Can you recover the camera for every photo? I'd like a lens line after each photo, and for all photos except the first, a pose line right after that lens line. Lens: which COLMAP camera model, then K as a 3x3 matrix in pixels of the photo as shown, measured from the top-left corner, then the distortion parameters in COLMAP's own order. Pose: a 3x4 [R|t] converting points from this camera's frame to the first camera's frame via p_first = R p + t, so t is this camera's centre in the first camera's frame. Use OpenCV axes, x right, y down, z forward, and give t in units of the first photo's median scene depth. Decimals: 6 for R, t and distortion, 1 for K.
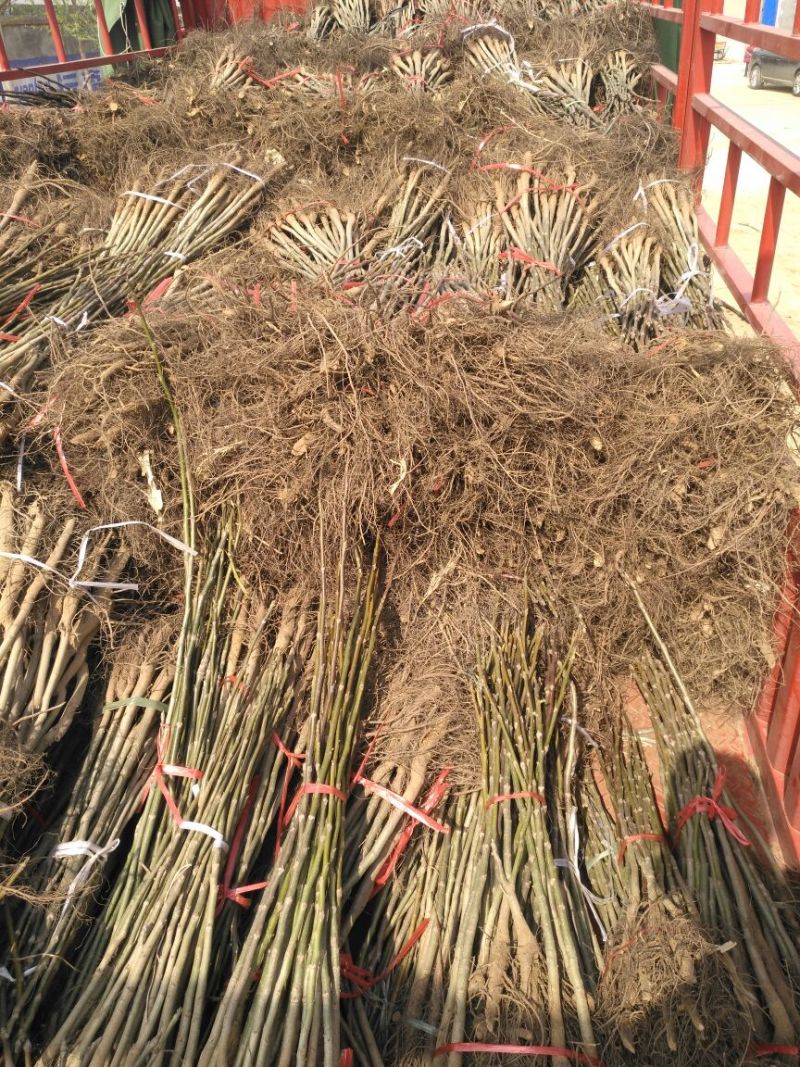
lens RADIAL K [[824.7, 0, 400.0], [0, 824.7, 533.5], [0, 0, 1]] dist [-0.006479, 0.053556]
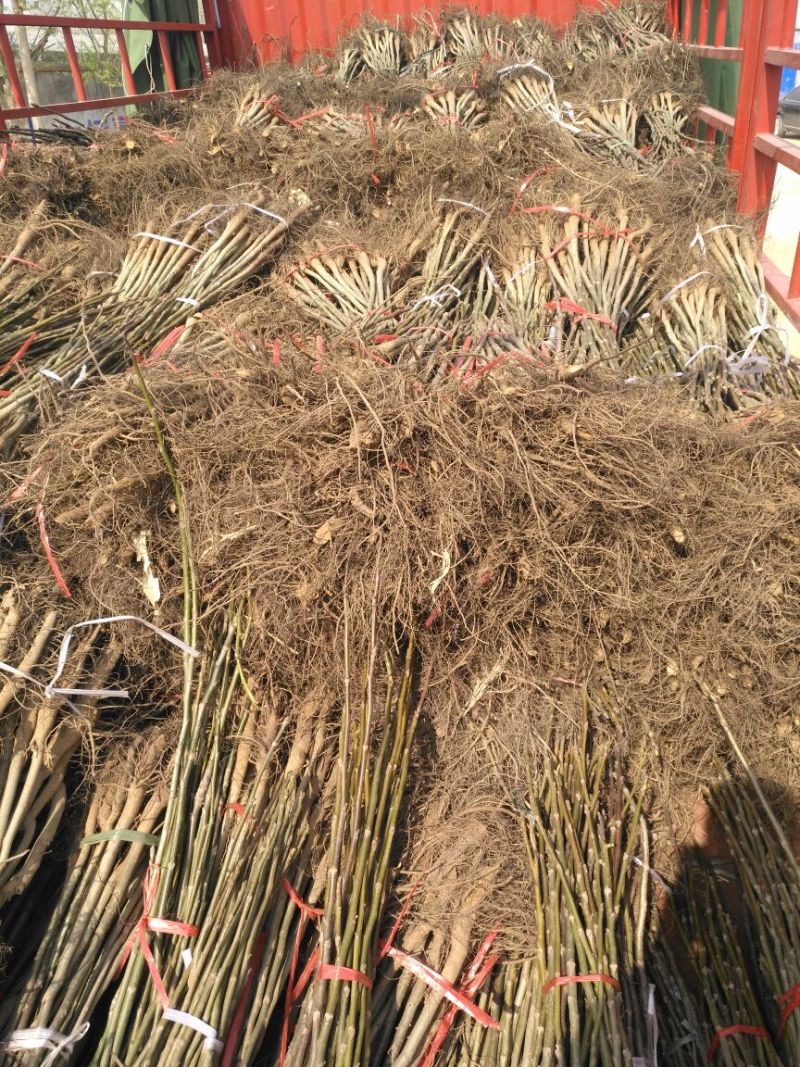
lens RADIAL K [[828.6, 0, 397.6], [0, 828.6, 535.2], [0, 0, 1]] dist [-0.023072, 0.061623]
pose [[0.999624, 0.017125, -0.021428, -0.026920], [-0.018035, 0.998910, -0.043047, -0.066681], [0.020668, 0.043417, 0.998843, 0.156769]]
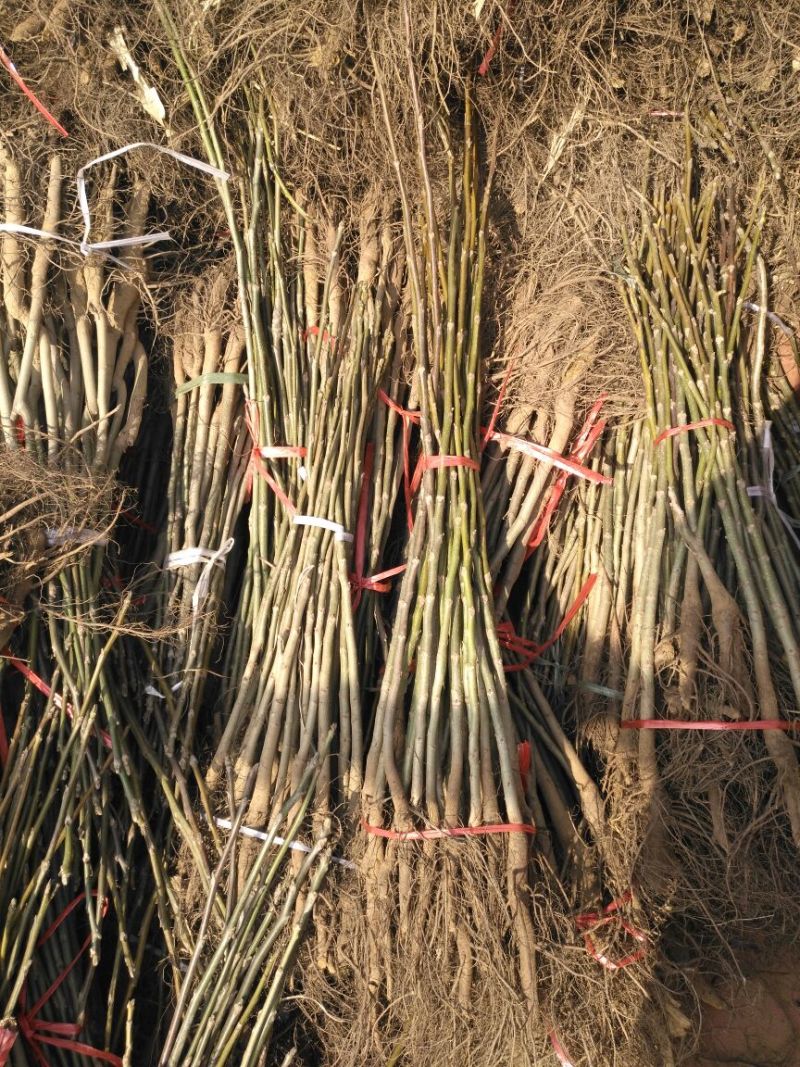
lens RADIAL K [[824.6, 0, 409.9], [0, 824.6, 525.8], [0, 0, 1]] dist [-0.042546, 0.087194]
pose [[0.976765, -0.126497, -0.172997, -0.000140], [0.193837, 0.865777, 0.461364, -0.009980], [0.091416, -0.484178, 0.870181, 0.228190]]
